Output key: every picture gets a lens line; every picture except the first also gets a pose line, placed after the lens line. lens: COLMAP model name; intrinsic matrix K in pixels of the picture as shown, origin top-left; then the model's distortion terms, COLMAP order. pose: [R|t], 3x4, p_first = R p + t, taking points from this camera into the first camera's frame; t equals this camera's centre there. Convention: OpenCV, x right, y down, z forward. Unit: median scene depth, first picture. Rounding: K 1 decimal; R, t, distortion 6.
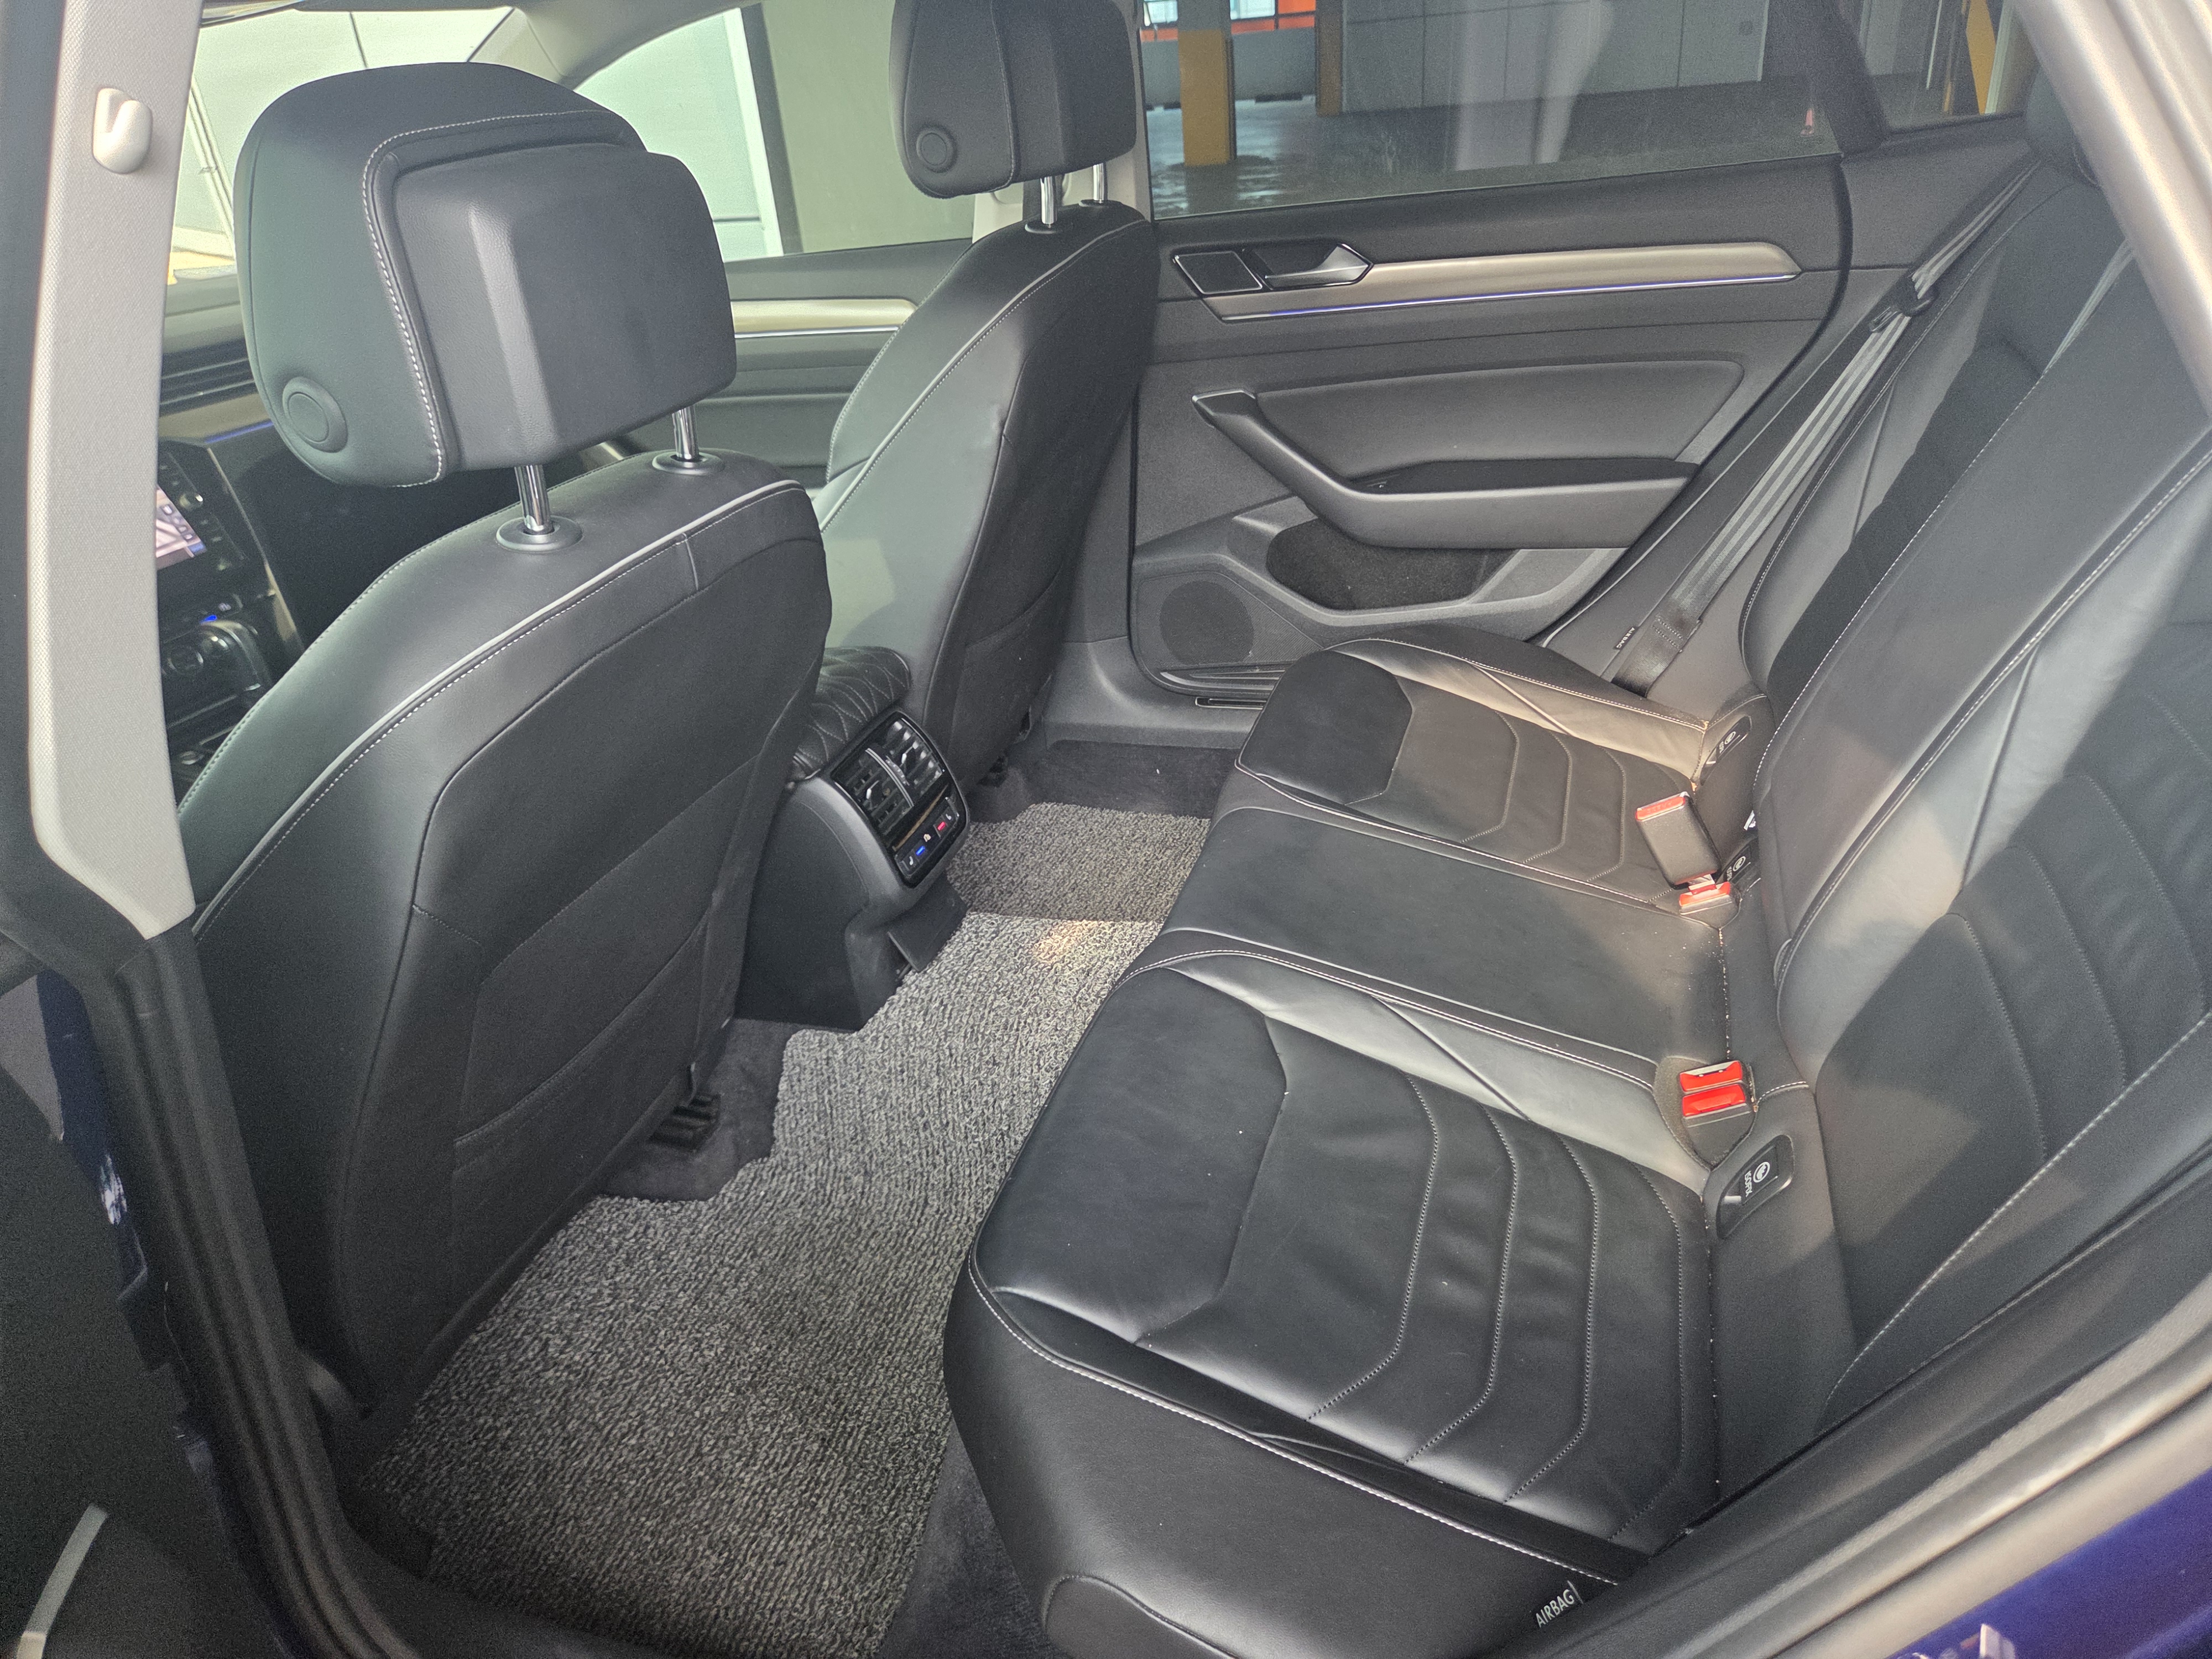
lens RADIAL K [[1472.8, 0, 1111.2], [0, 1472.8, 868.1], [0, 0, 1]] dist [0.058331, -0.047731]
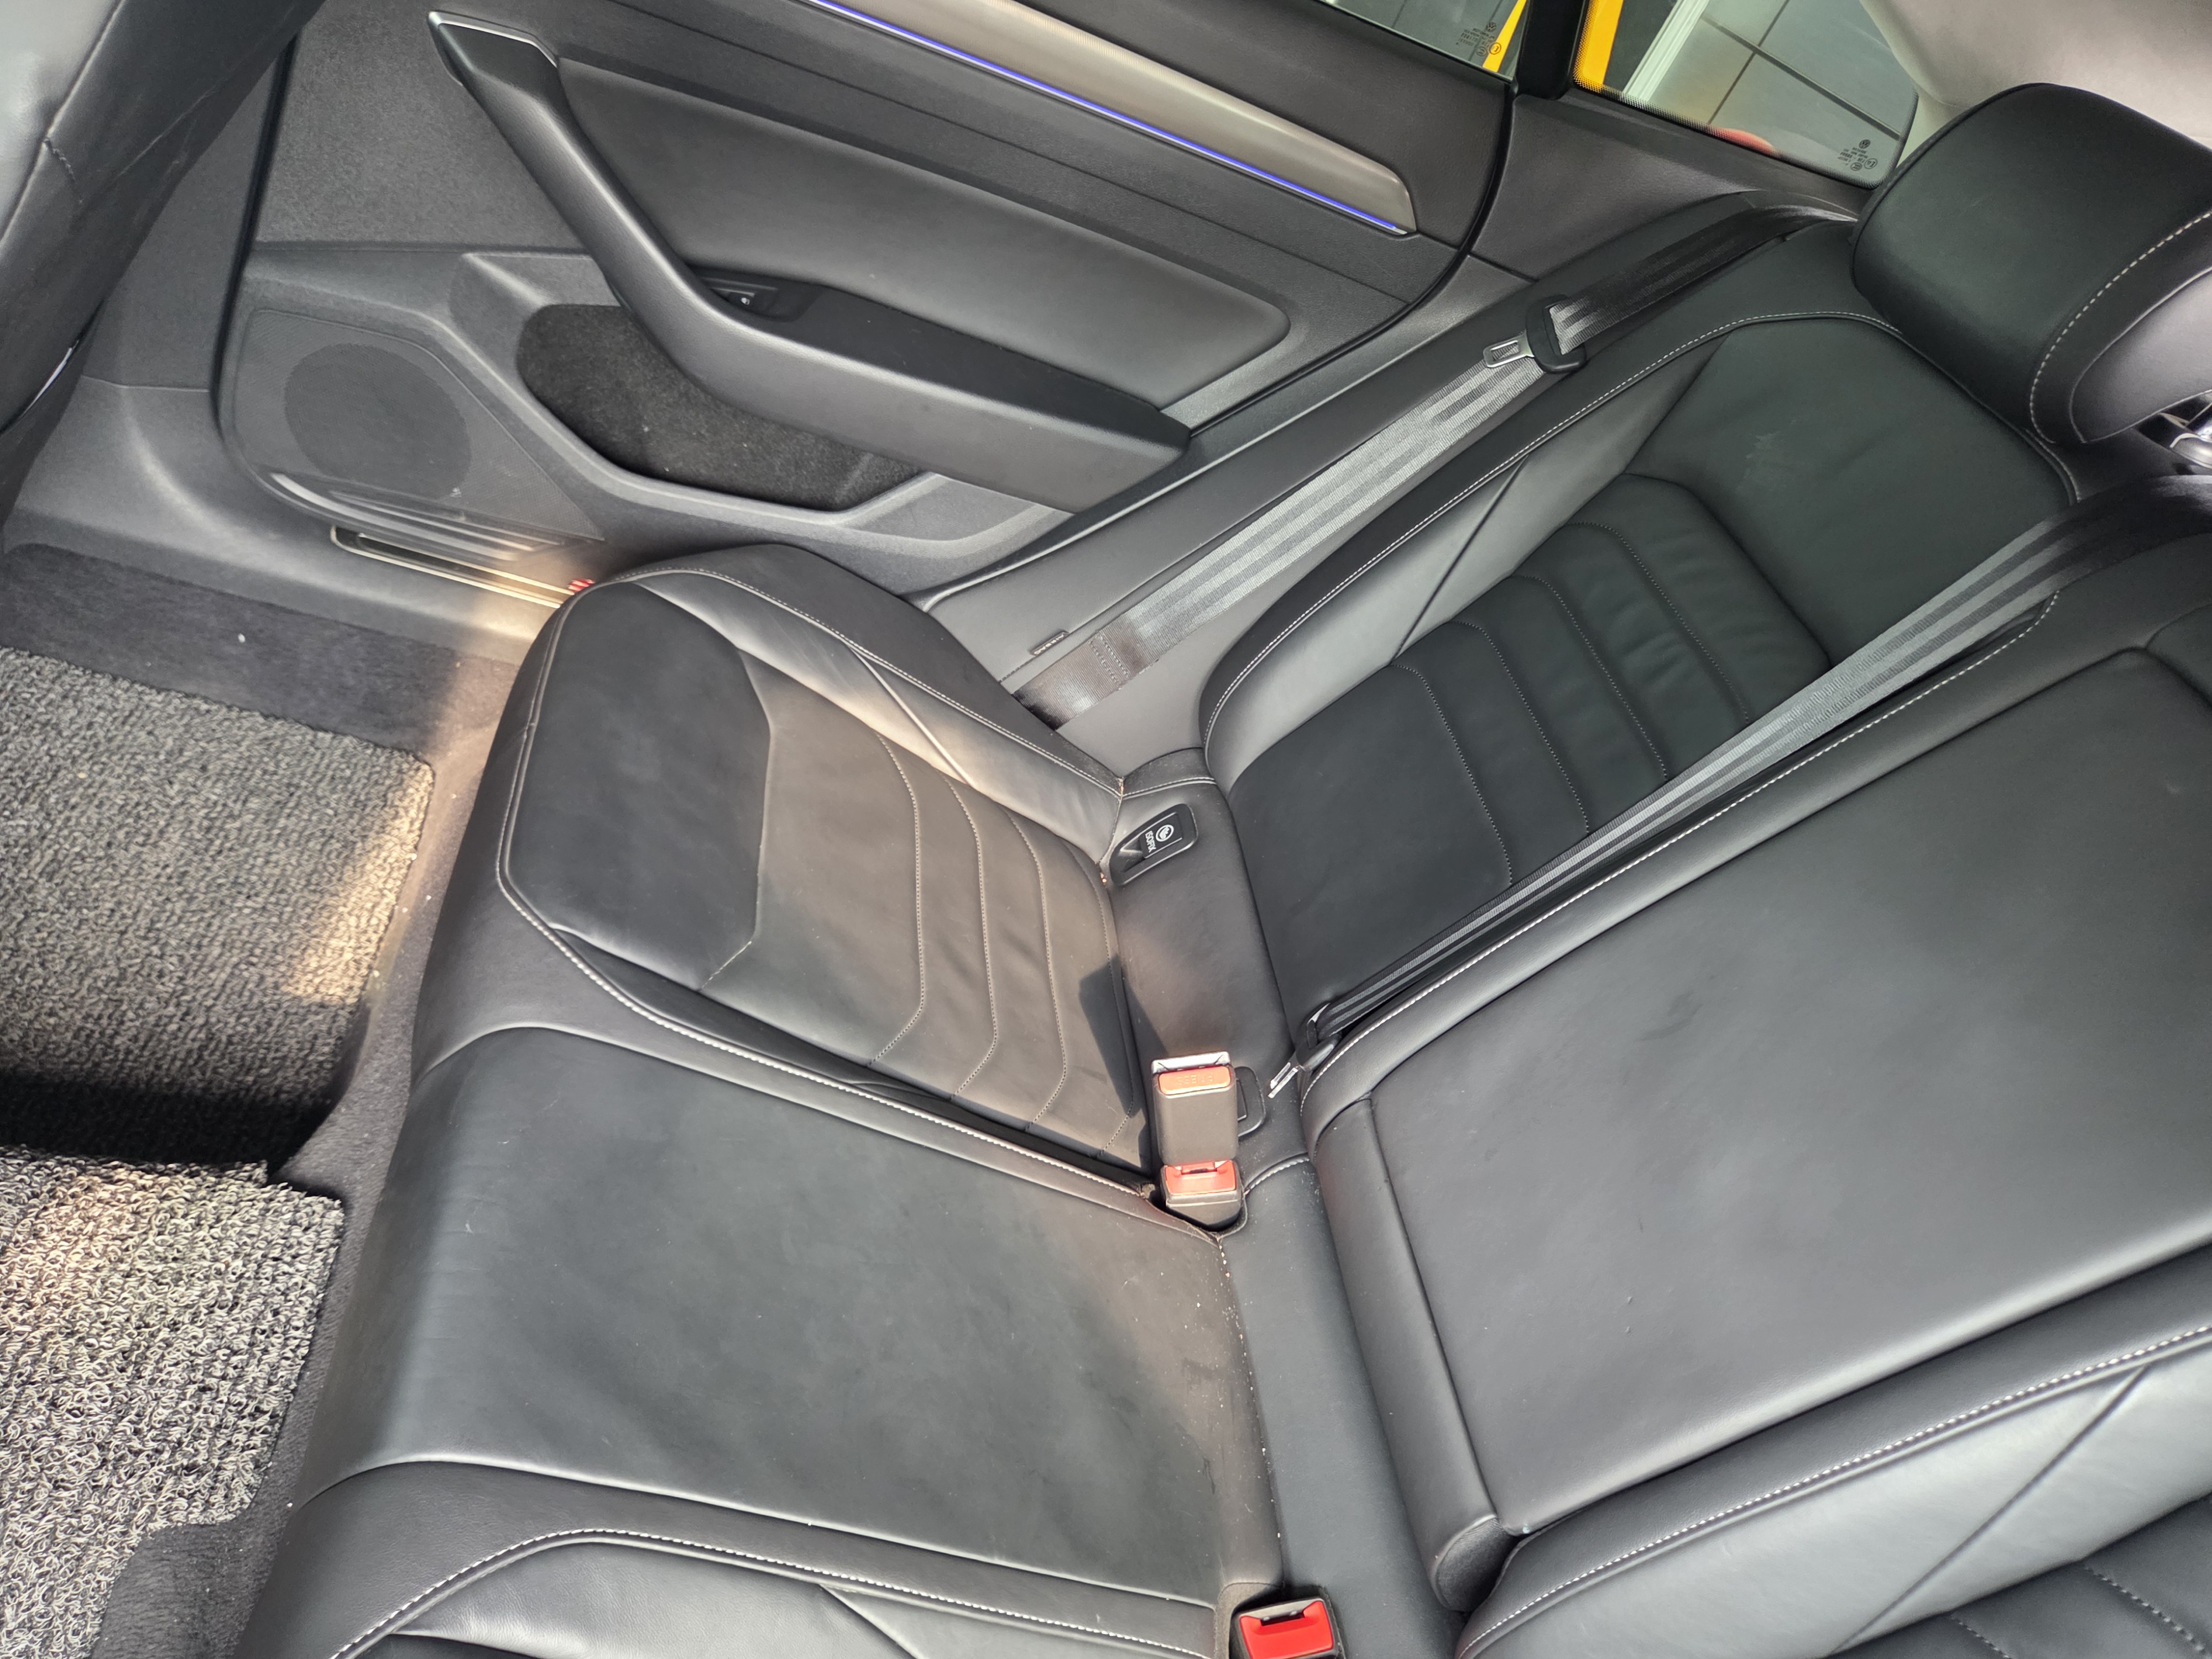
lens RADIAL K [[1447.3, 0, 1019.6], [0, 1447.3, 793.6], [0, 0, 1]] dist [0.050554, -0.043044]
pose [[0.806212, 0.072774, 0.587133, -0.060894], [-0.211781, 0.962144, 0.171547, -0.191827], [-0.552423, -0.262647, 0.791104, 0.421499]]
